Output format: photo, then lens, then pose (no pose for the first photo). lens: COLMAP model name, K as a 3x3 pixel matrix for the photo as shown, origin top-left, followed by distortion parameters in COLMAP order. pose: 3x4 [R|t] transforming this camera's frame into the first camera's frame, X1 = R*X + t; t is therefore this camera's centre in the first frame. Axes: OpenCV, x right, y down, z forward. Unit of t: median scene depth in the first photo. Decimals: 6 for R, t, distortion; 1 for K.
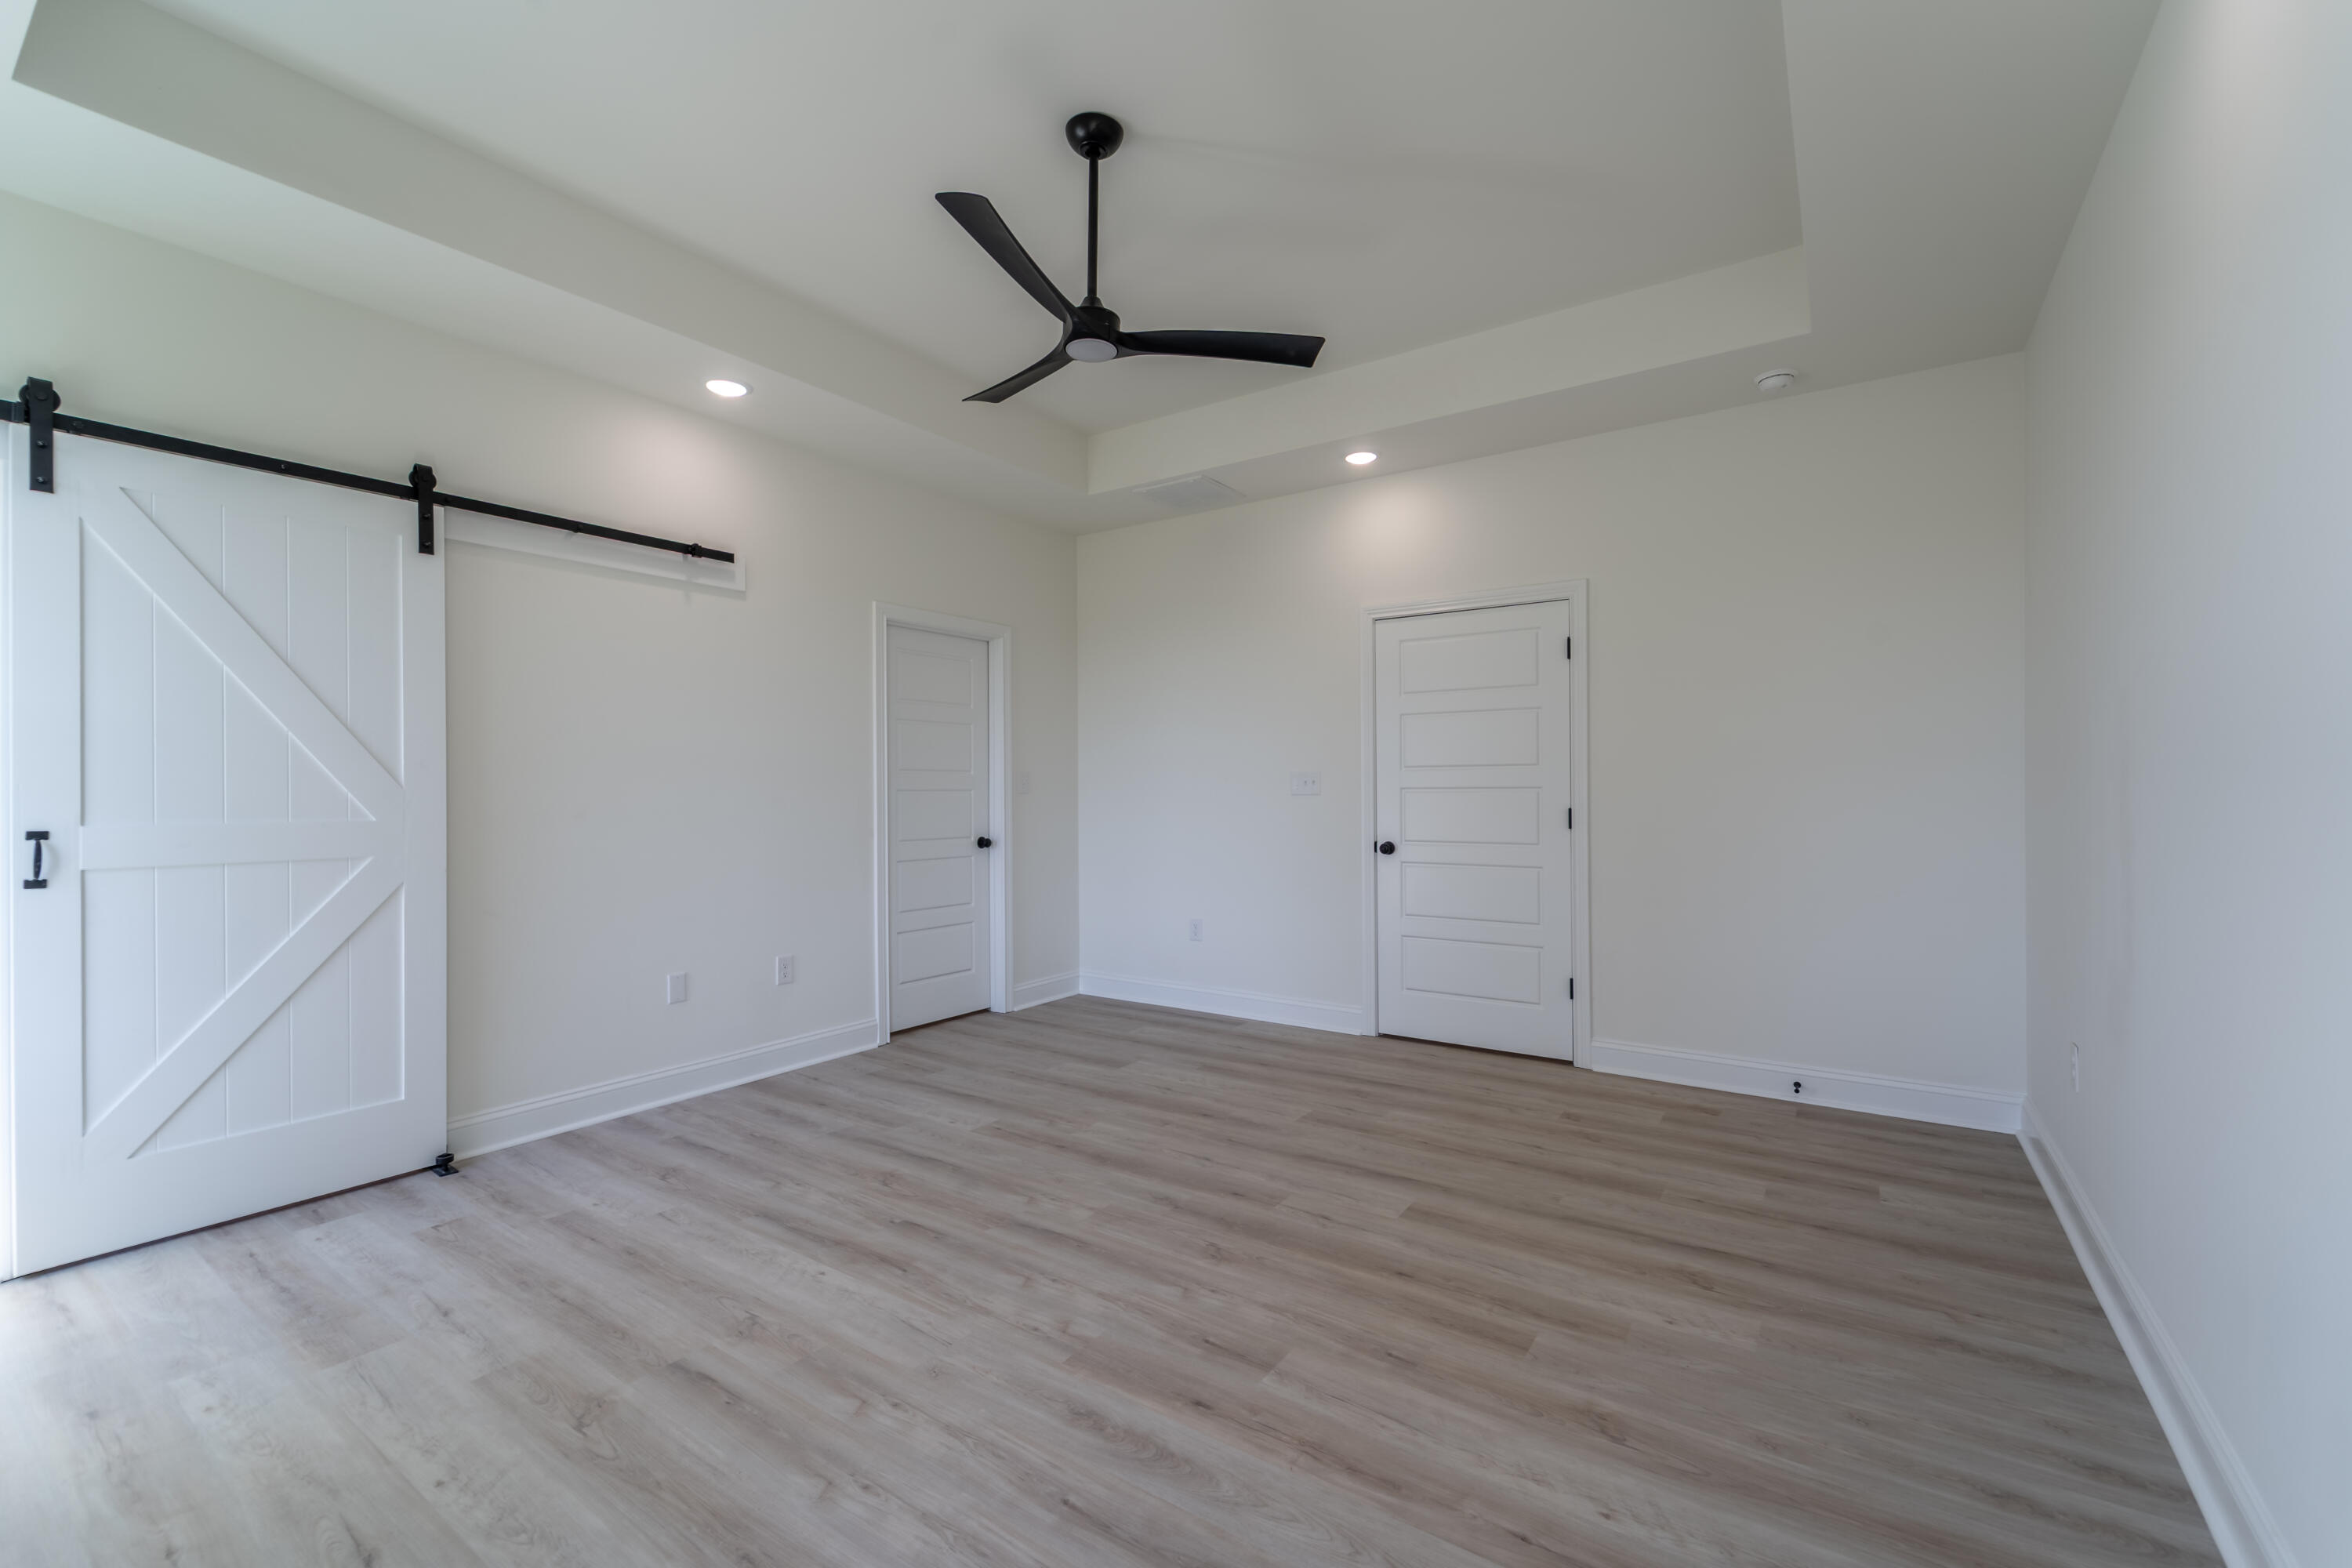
lens RADIAL K [[957.1, 0, 1152.7], [0, 957.1, 792.9], [0, 0, 1]] dist [0.005858, -0.001806]
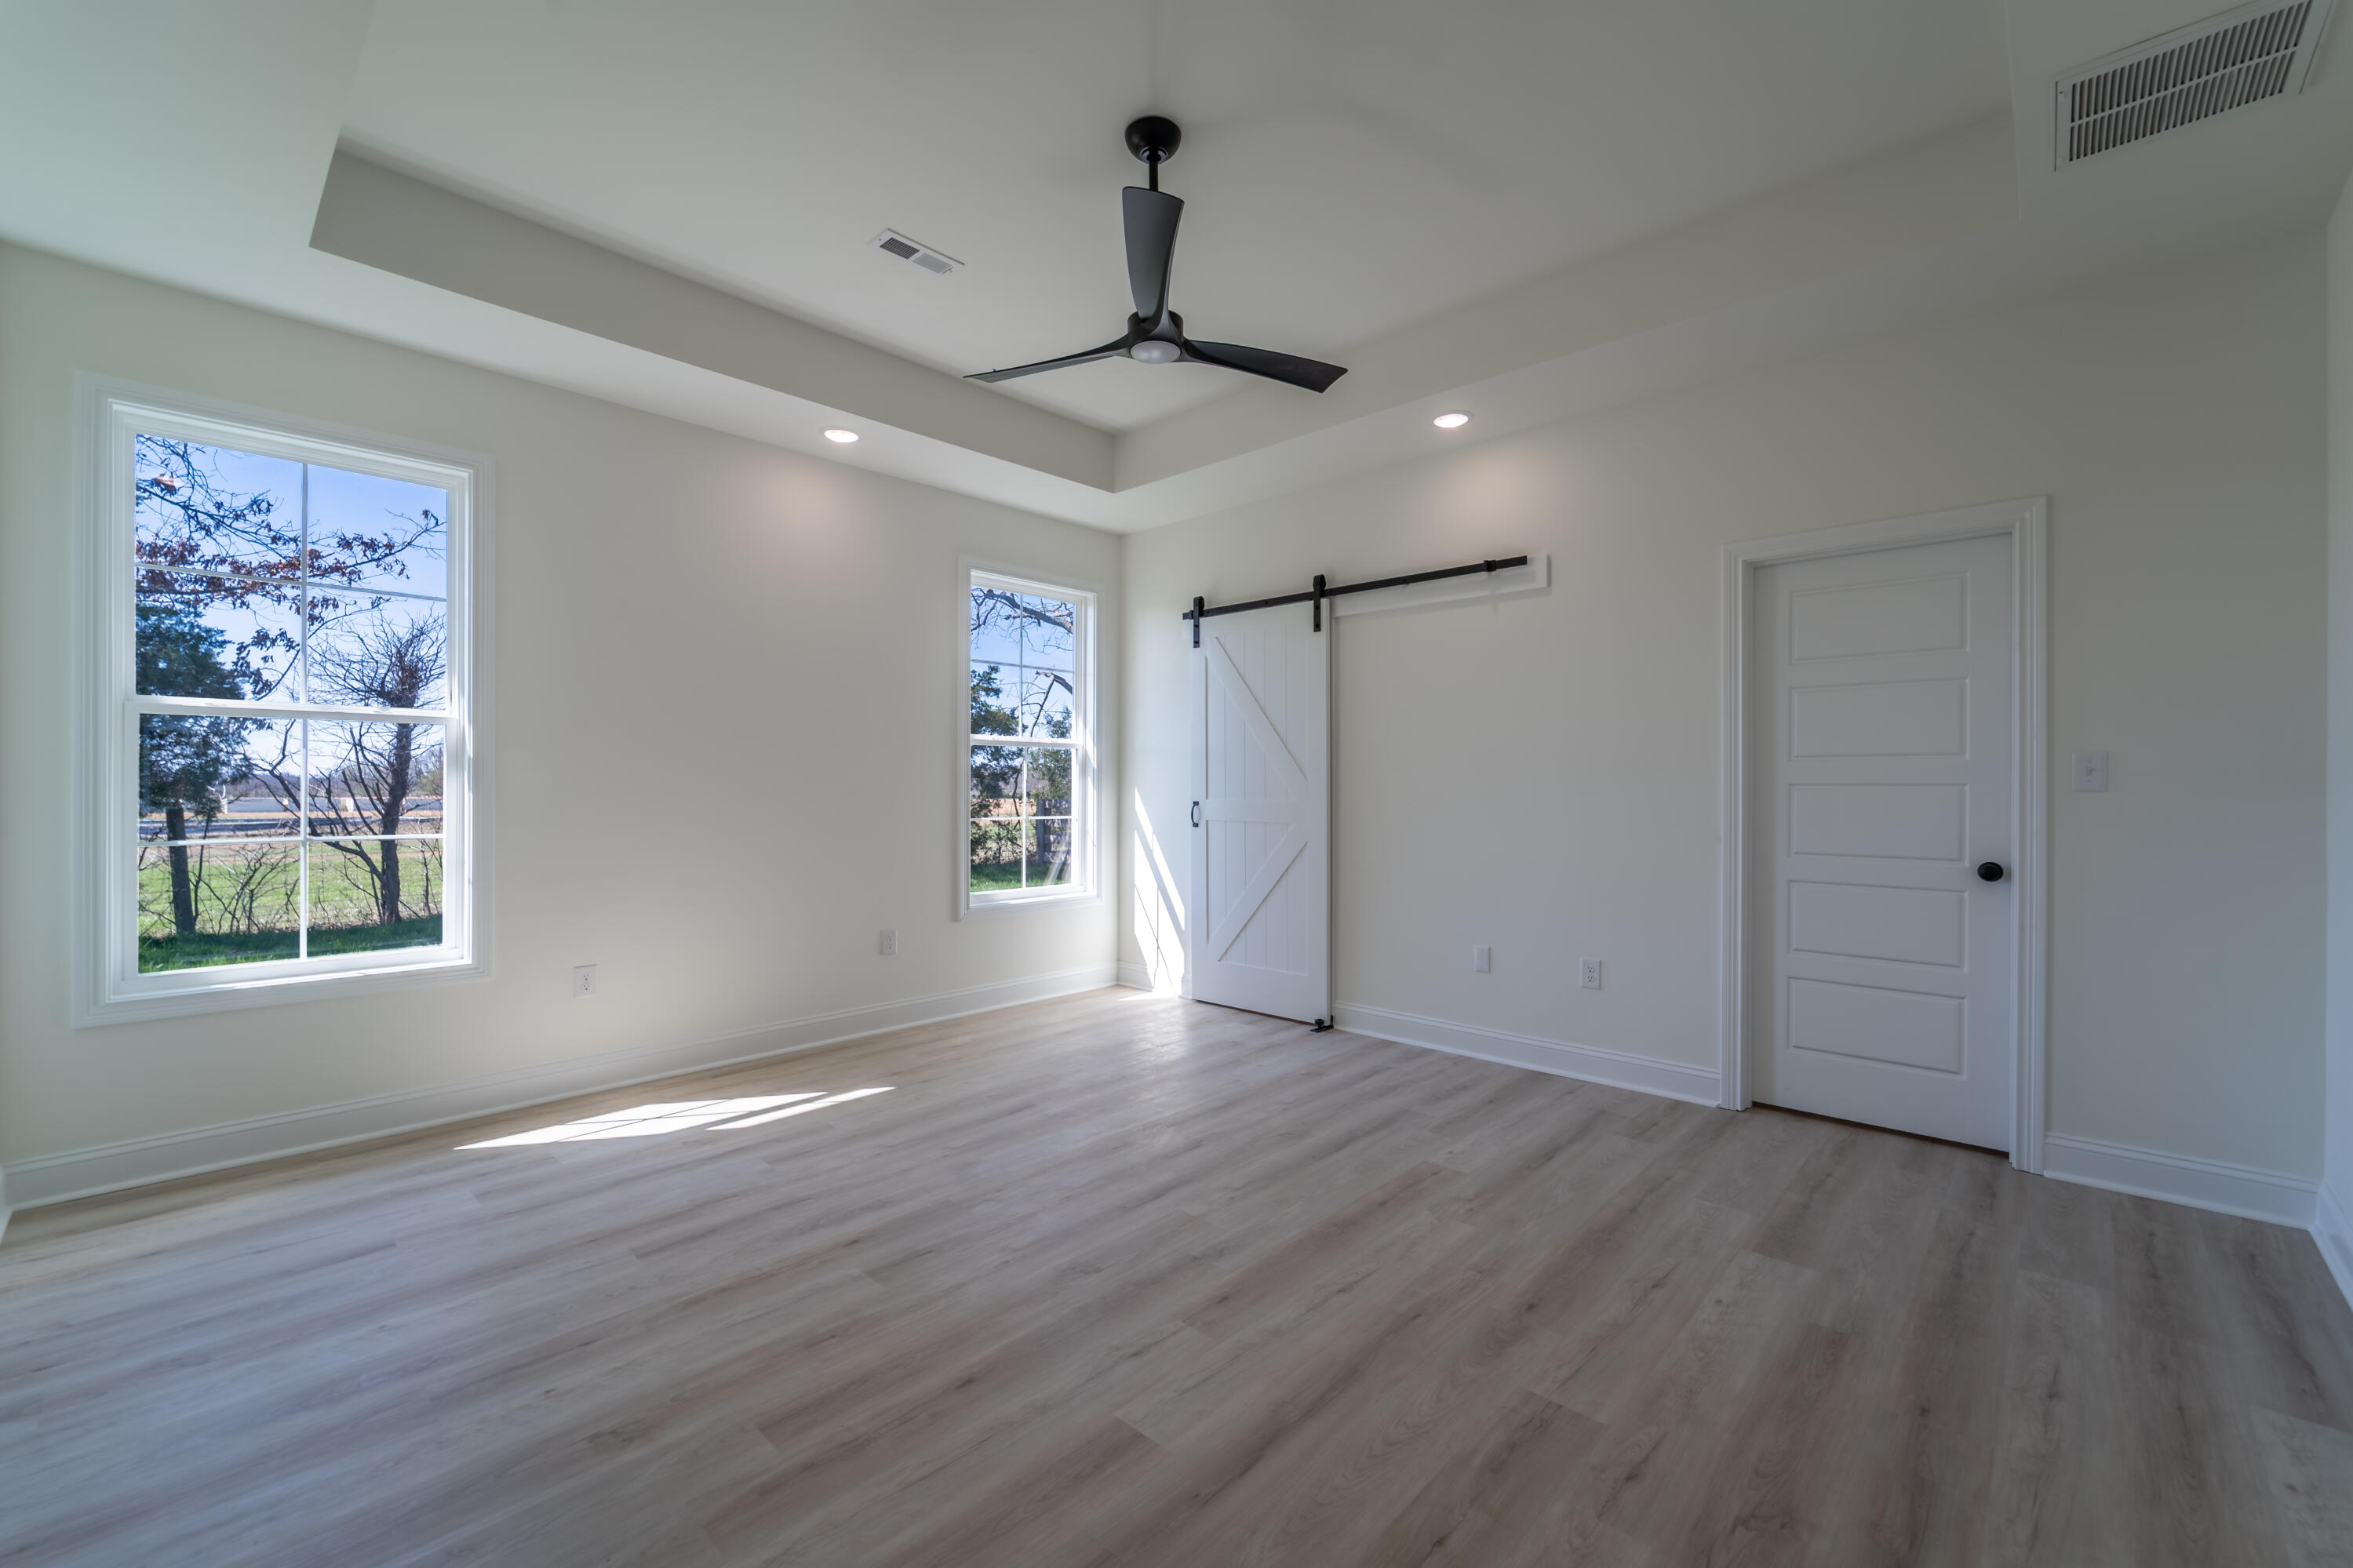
lens RADIAL K [[957.4, 0, 1225.1], [0, 957.4, 782.6], [0, 0, 1]] dist [0.005858, -0.001806]
pose [[-0.100322, 0.002330, -0.994952, 0.790736], [-0.003357, 0.999991, 0.002681, -0.006492], [0.994949, 0.003609, -0.100314, 0.980386]]
